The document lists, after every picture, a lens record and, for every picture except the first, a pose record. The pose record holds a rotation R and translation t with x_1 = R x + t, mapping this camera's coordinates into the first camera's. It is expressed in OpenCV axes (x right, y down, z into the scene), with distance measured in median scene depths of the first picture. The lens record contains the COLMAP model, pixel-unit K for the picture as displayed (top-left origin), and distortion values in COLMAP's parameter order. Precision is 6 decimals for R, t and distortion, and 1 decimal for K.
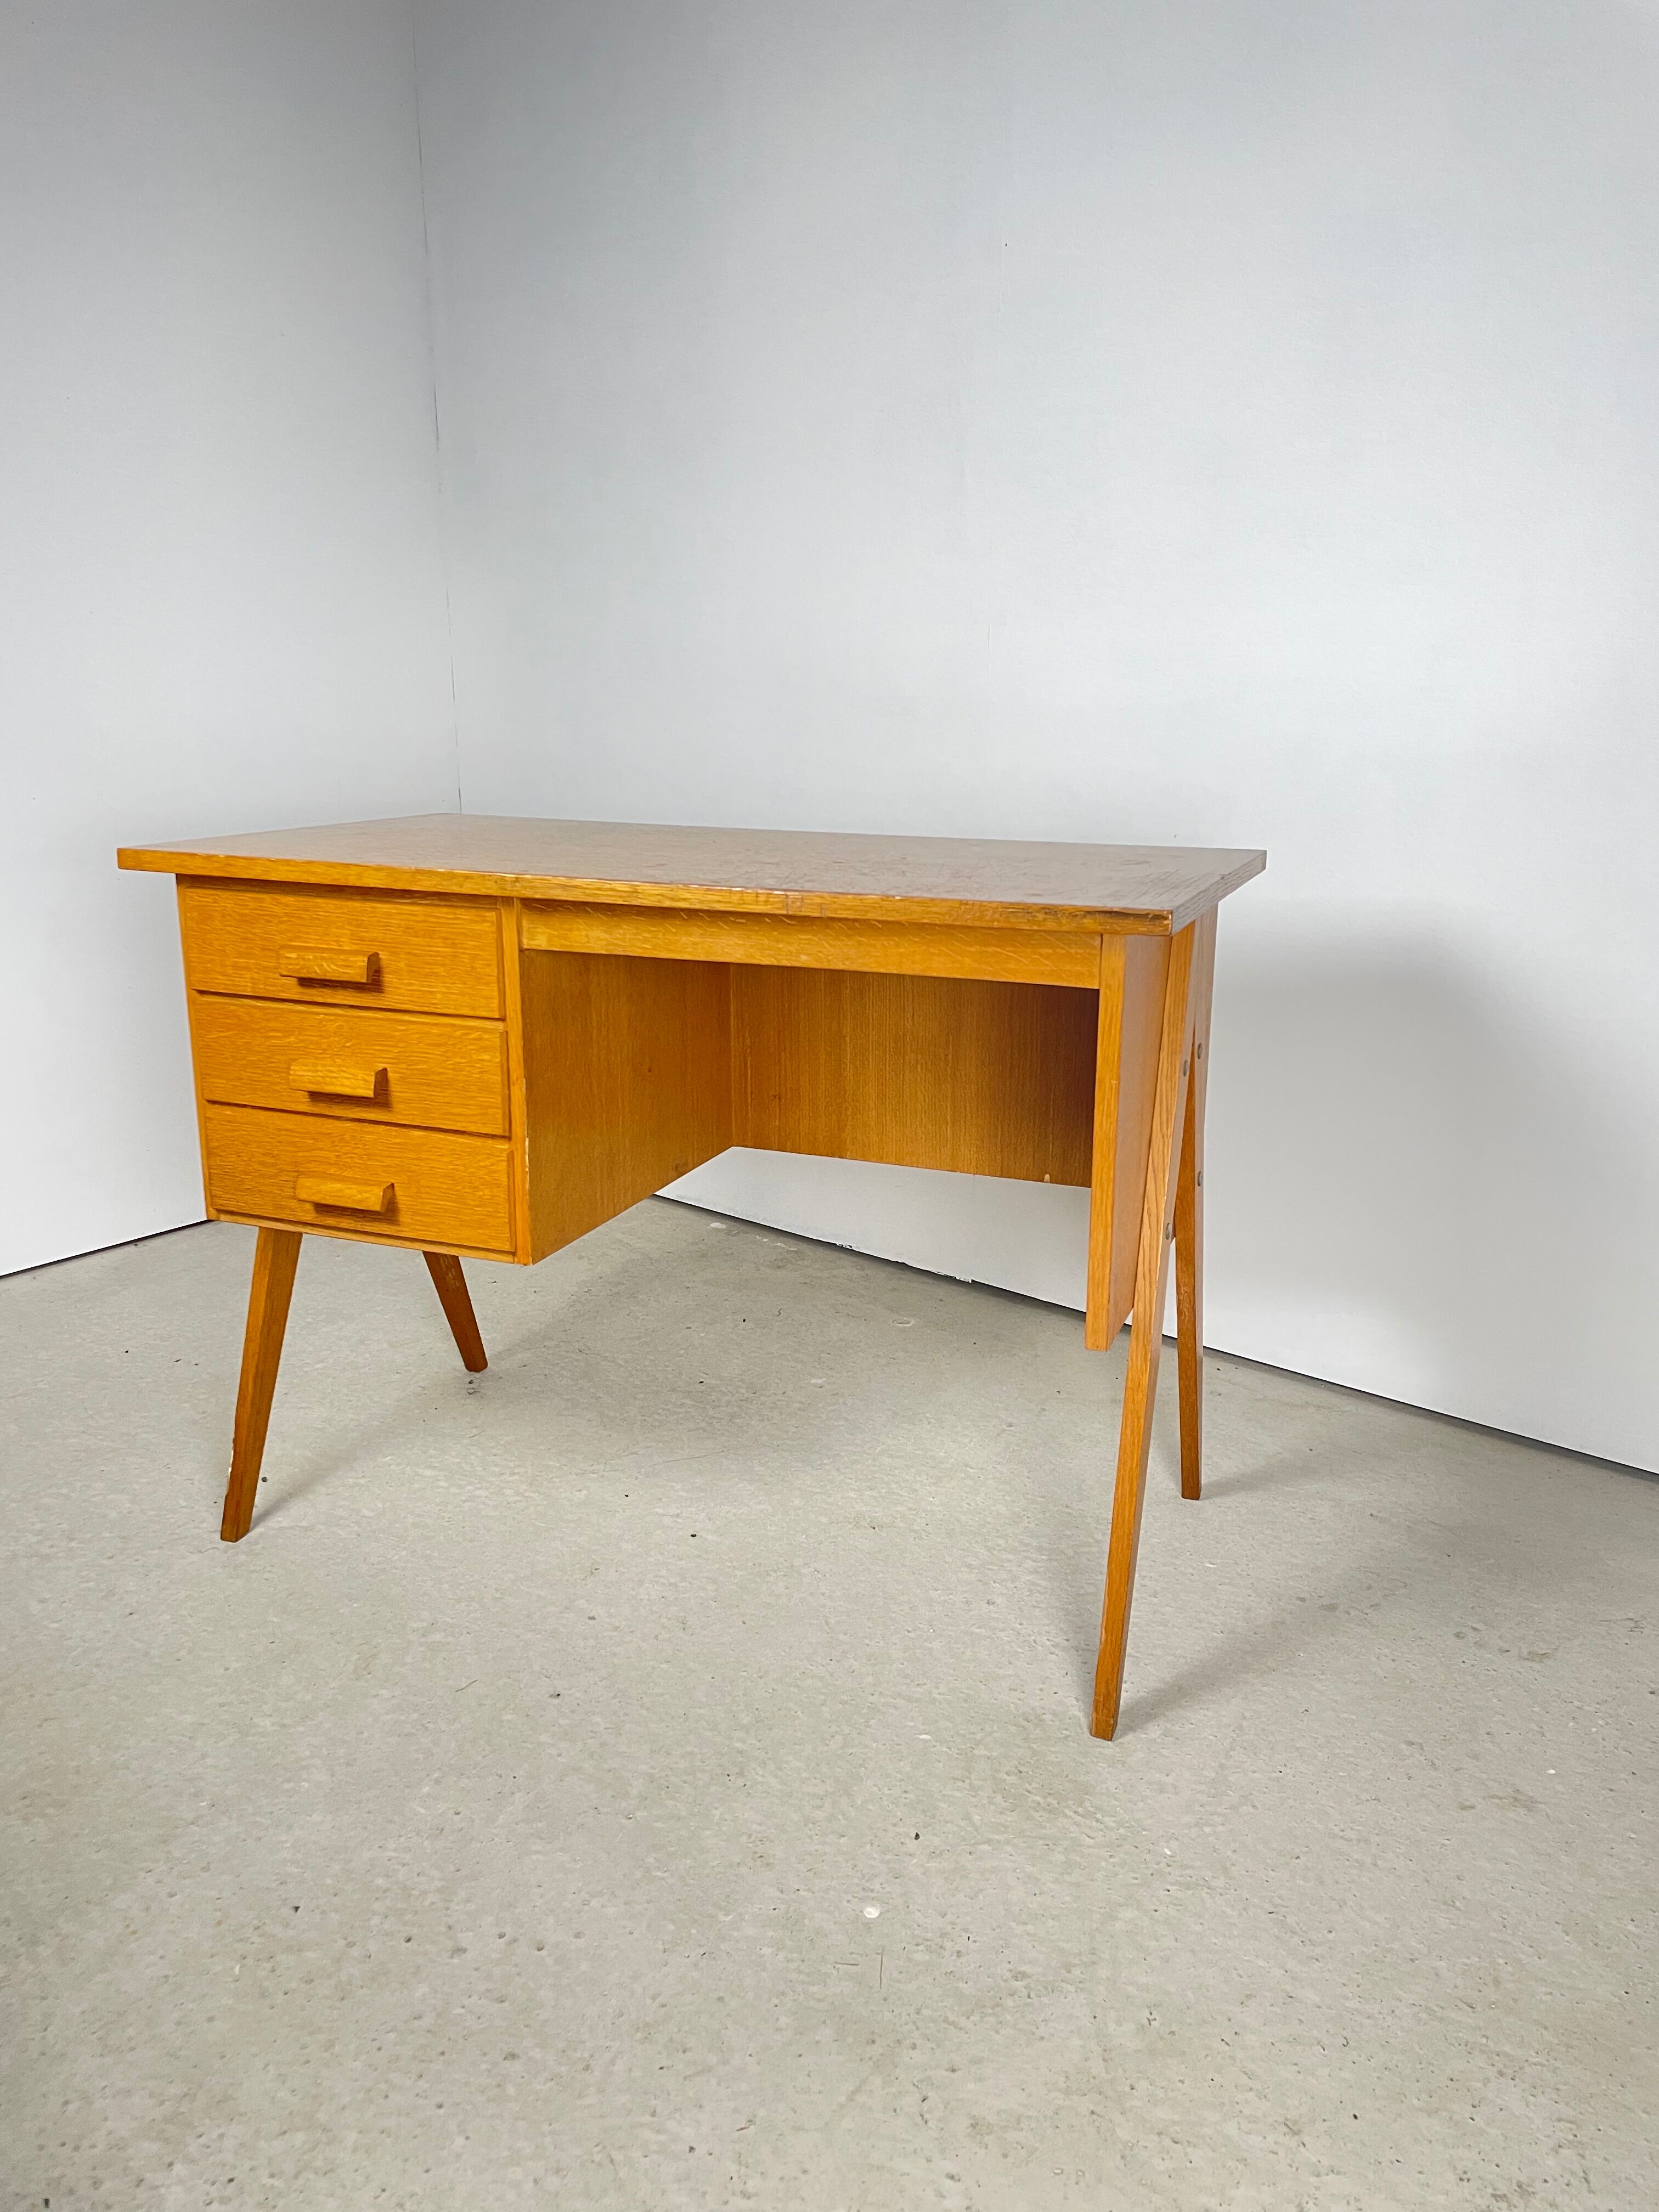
lens RADIAL K [[1671.3, 0, 857.2], [0, 1671.3, 1114.4], [0, 0, 1]] dist [0.089959, -0.115875]
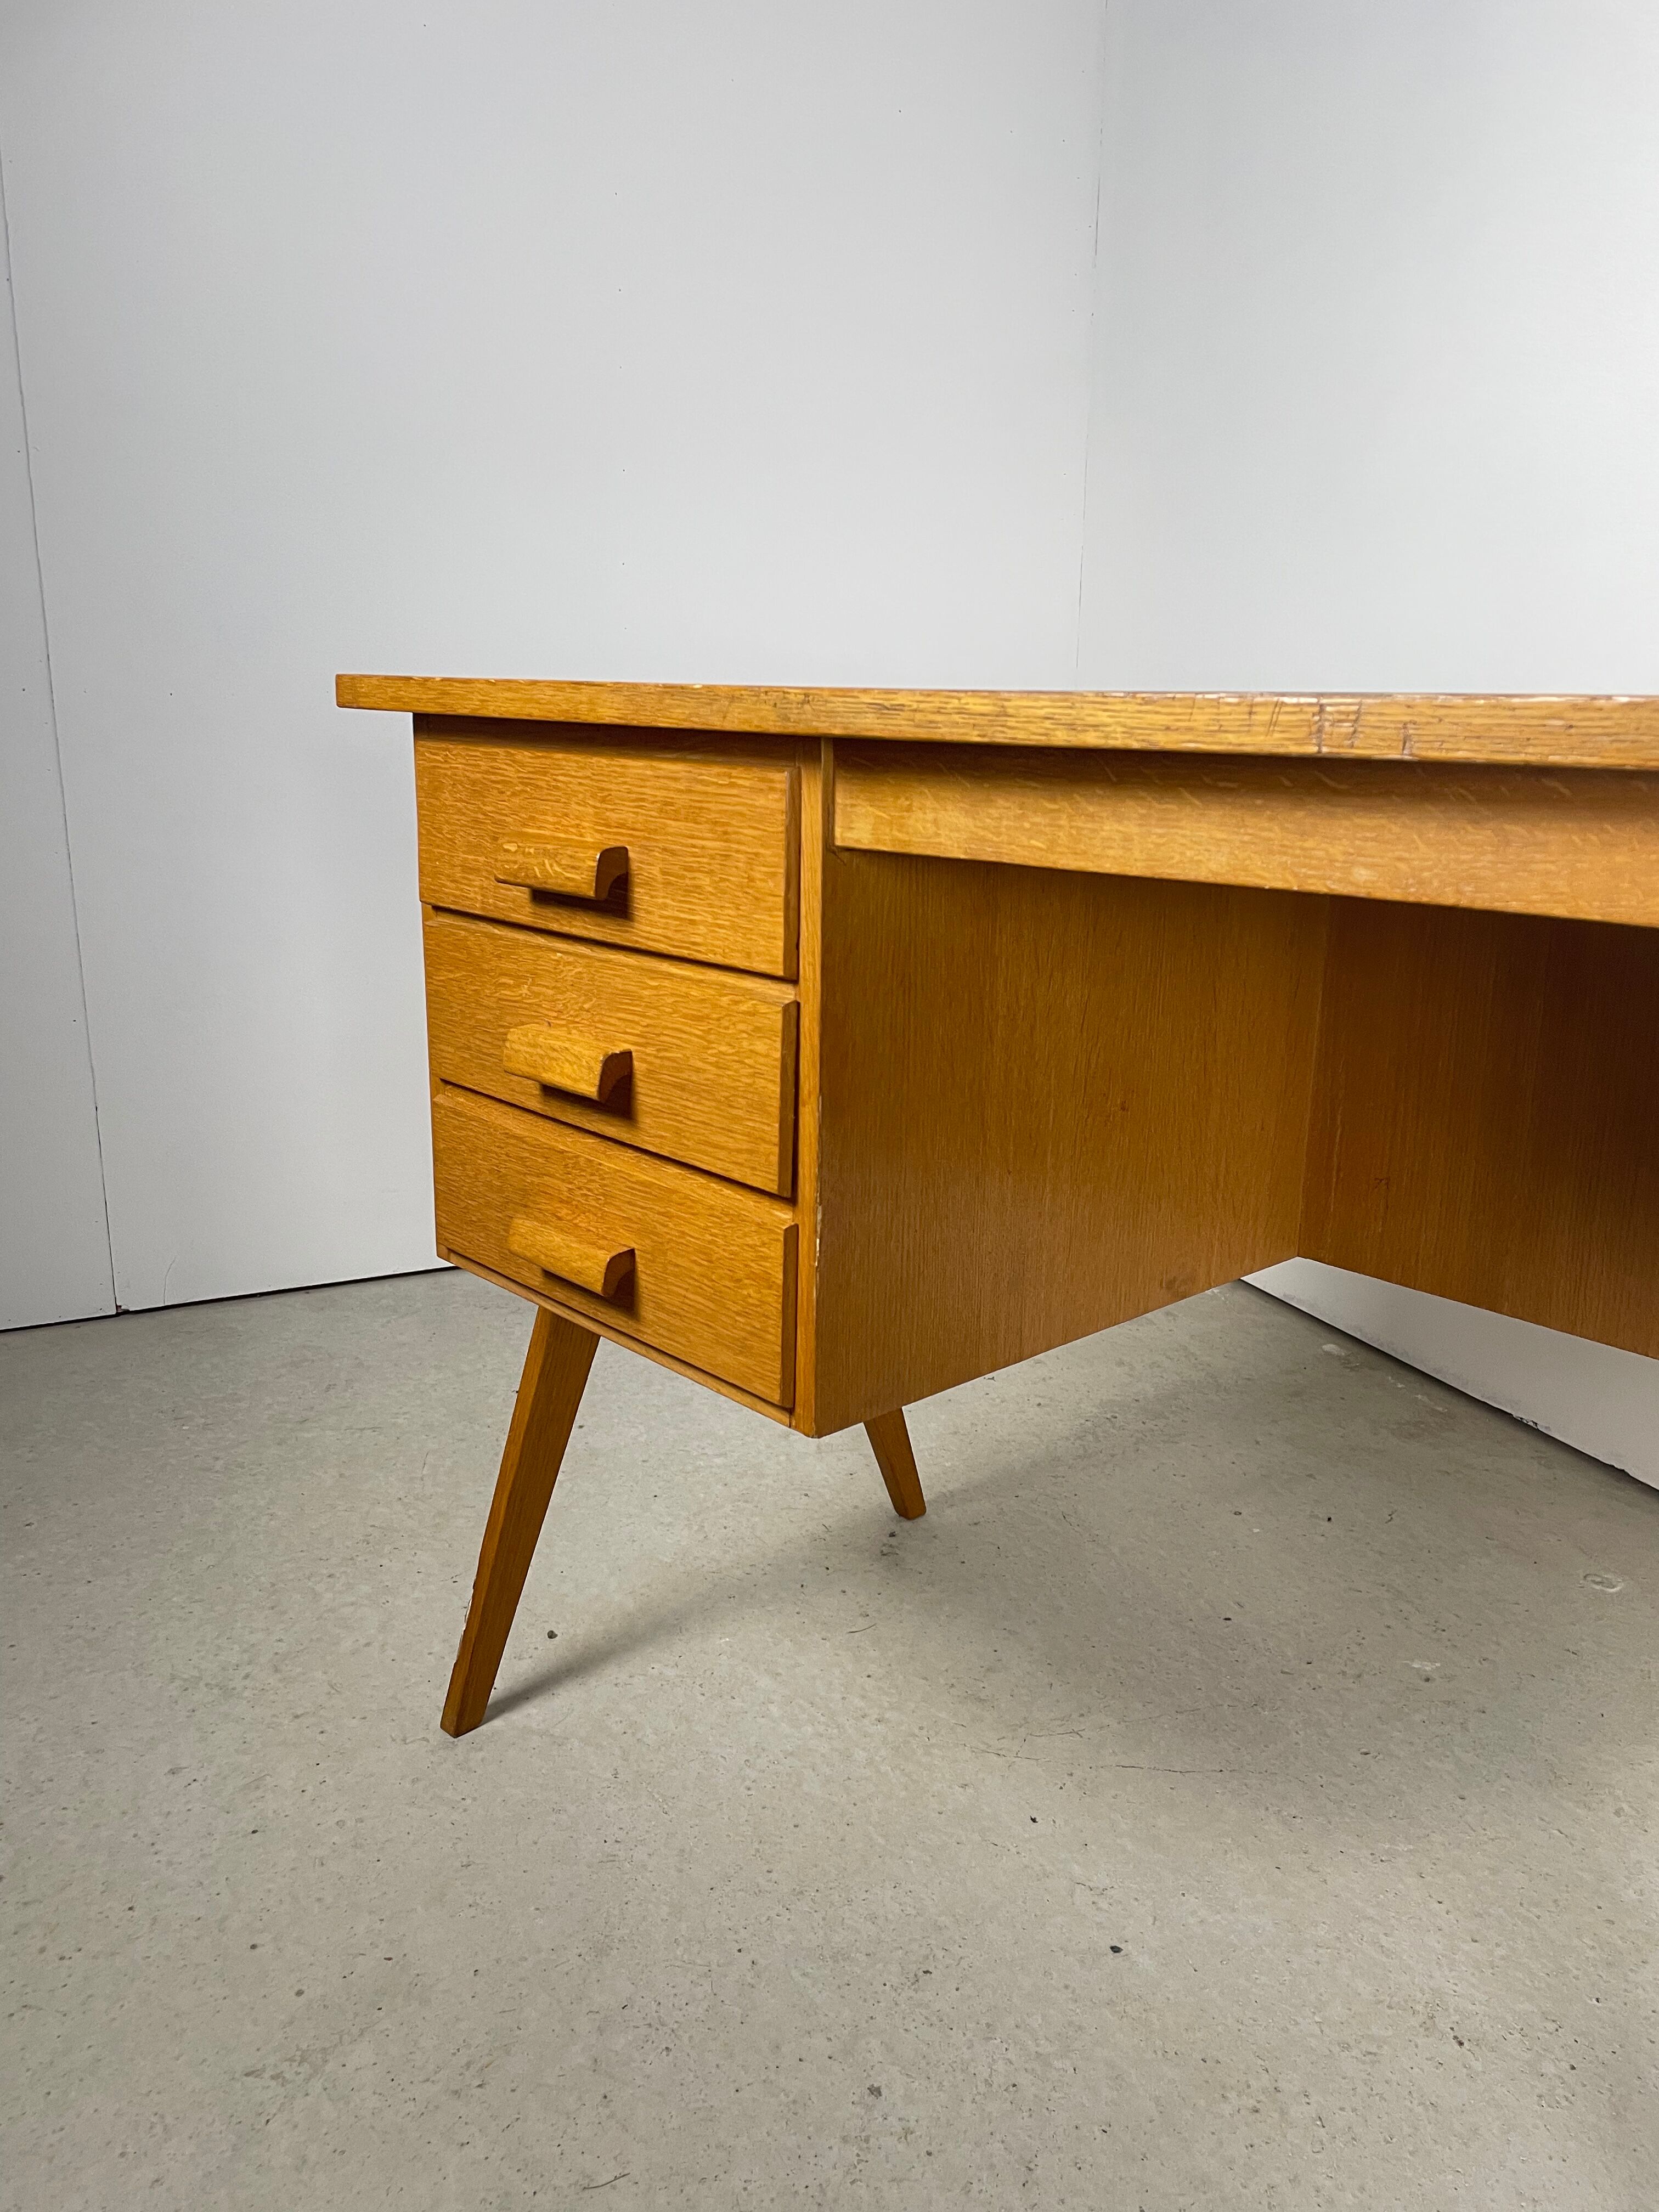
lens RADIAL K [[1671.3, 0, 857.2], [0, 1671.3, 1114.4], [0, 0, 1]] dist [0.089959, -0.115875]
pose [[0.901506, 0.114654, -0.417302, 0.033132], [-0.122014, 0.992487, 0.009097, -0.021244], [0.415210, 0.042716, 0.908722, 0.520958]]
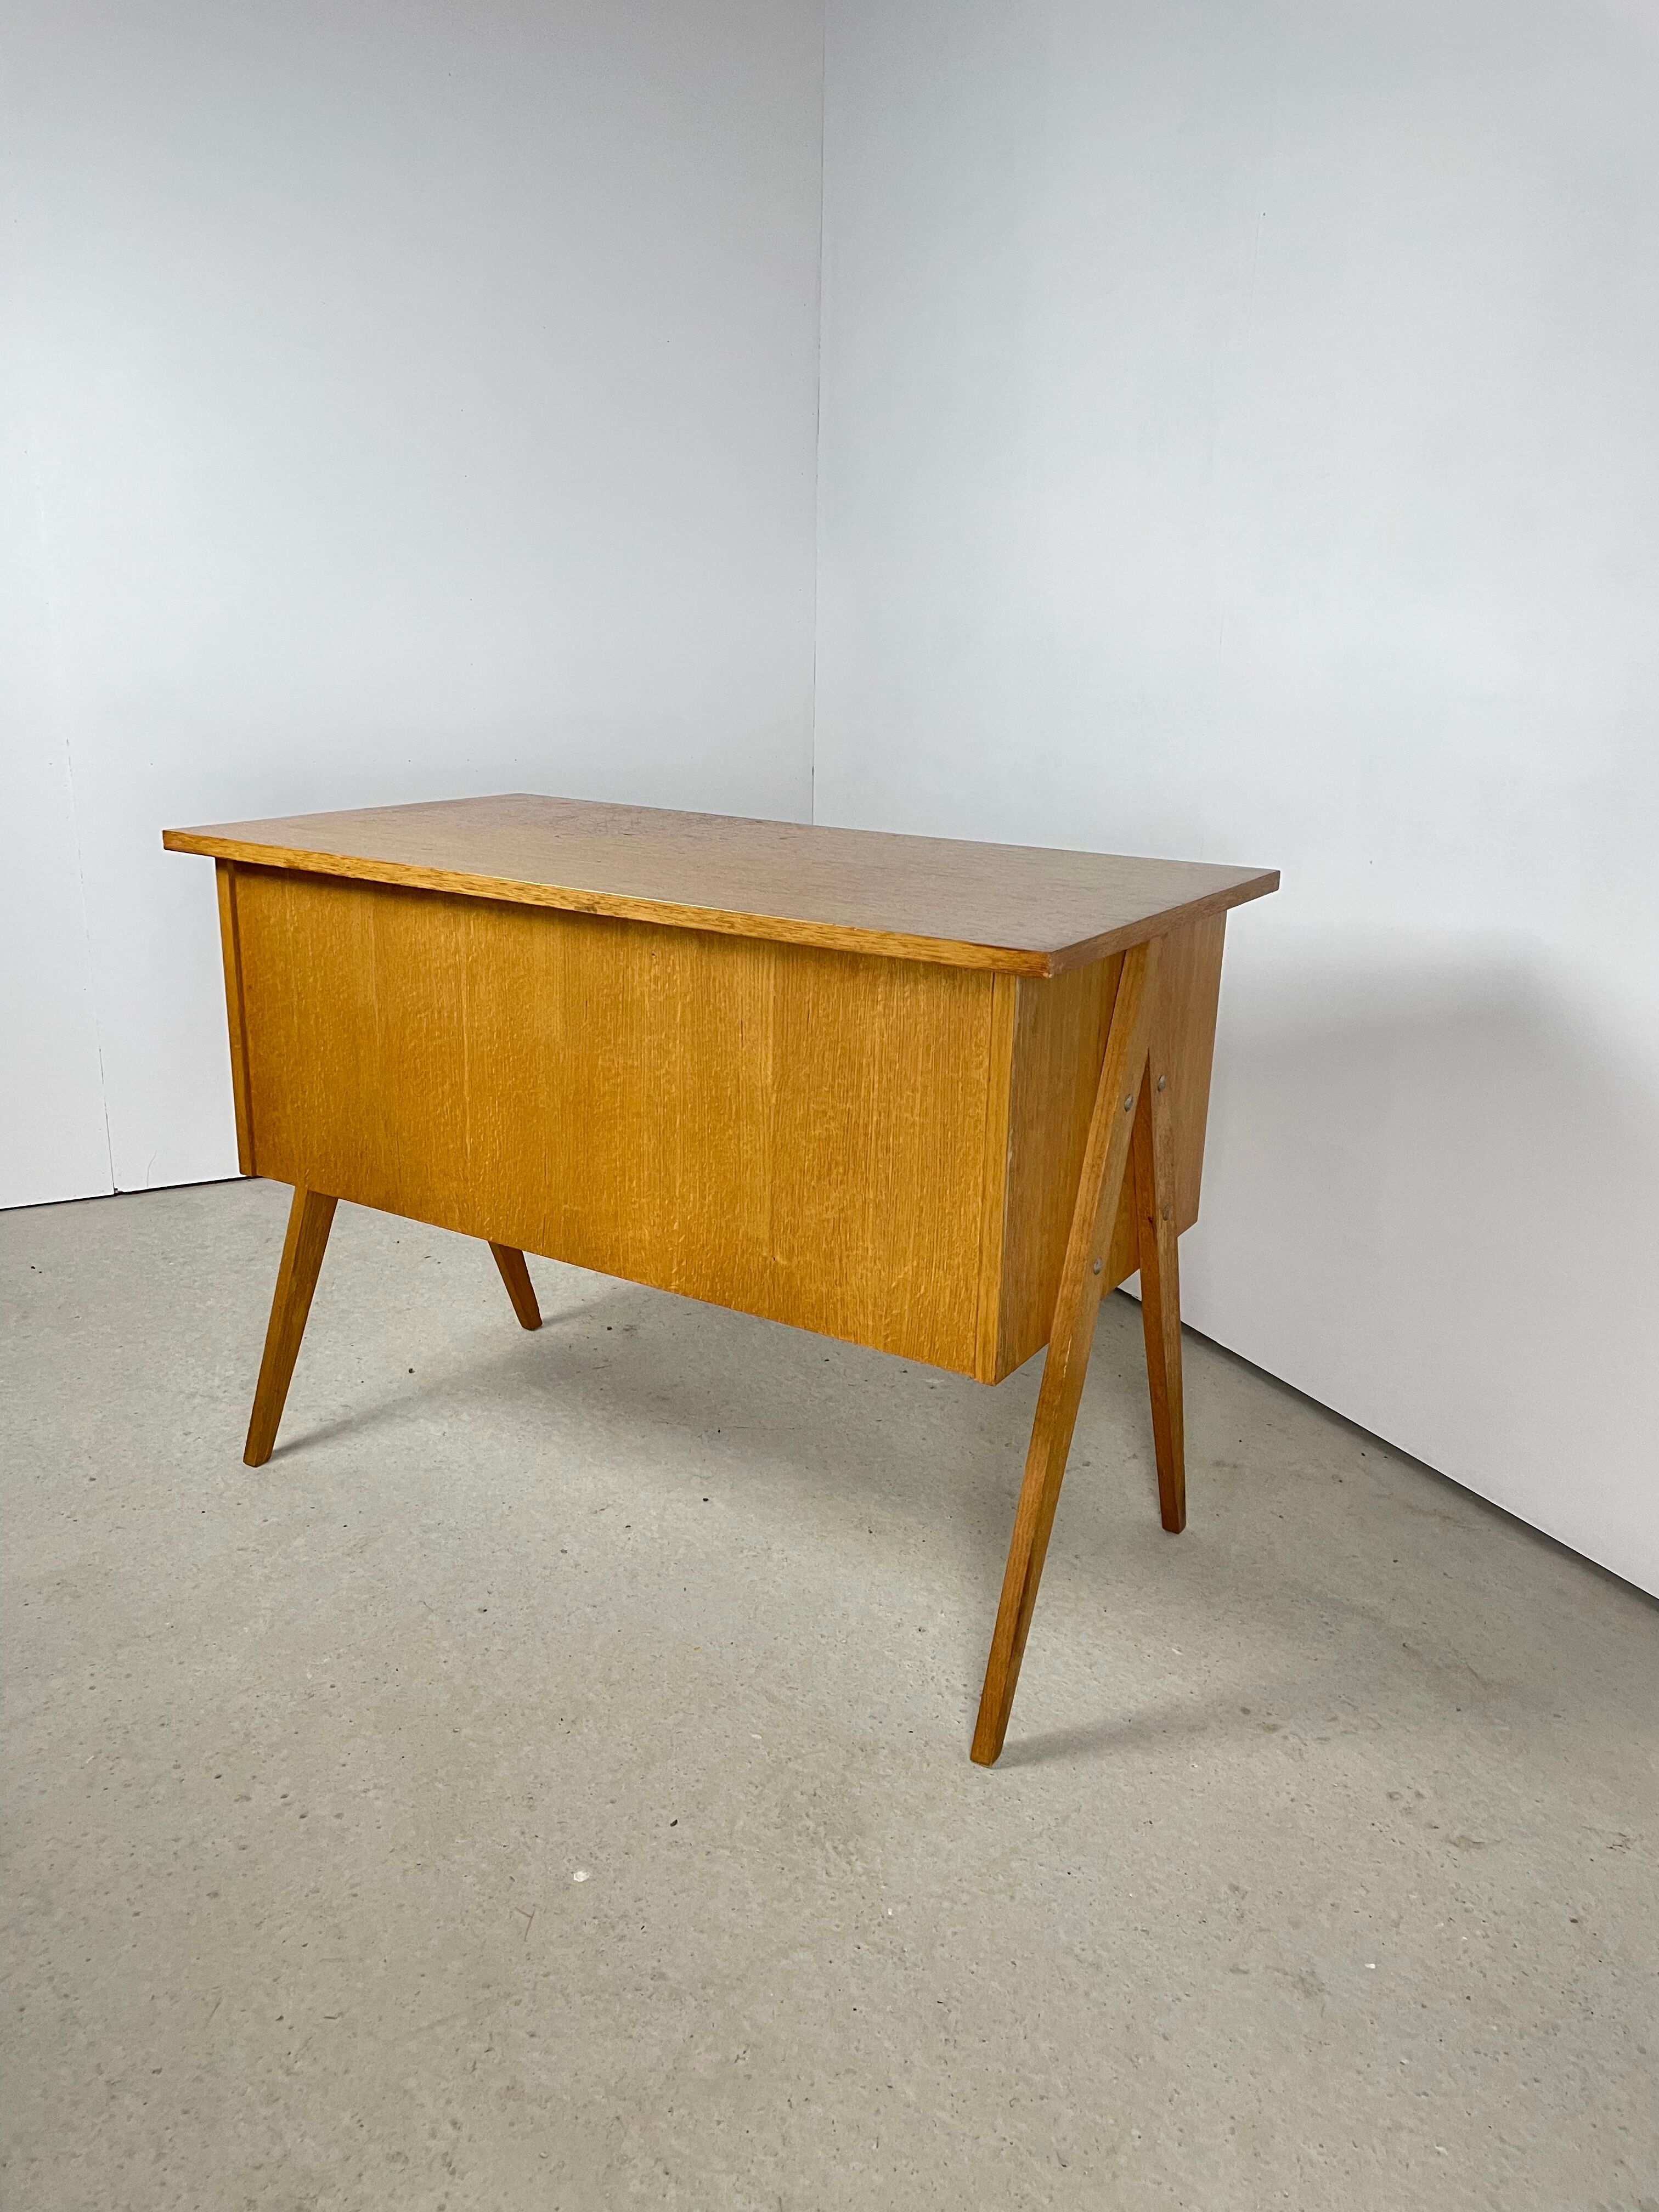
lens RADIAL K [[1693.5, 0, 834.3], [0, 1693.5, 1071.6], [0, 0, 1]] dist [0.078975, -0.095797]
pose [[0.914190, 0.118783, -0.387488, 0.415918], [-0.121119, 0.992466, 0.018483, -0.050149], [0.386765, 0.030036, 0.921689, 0.057642]]
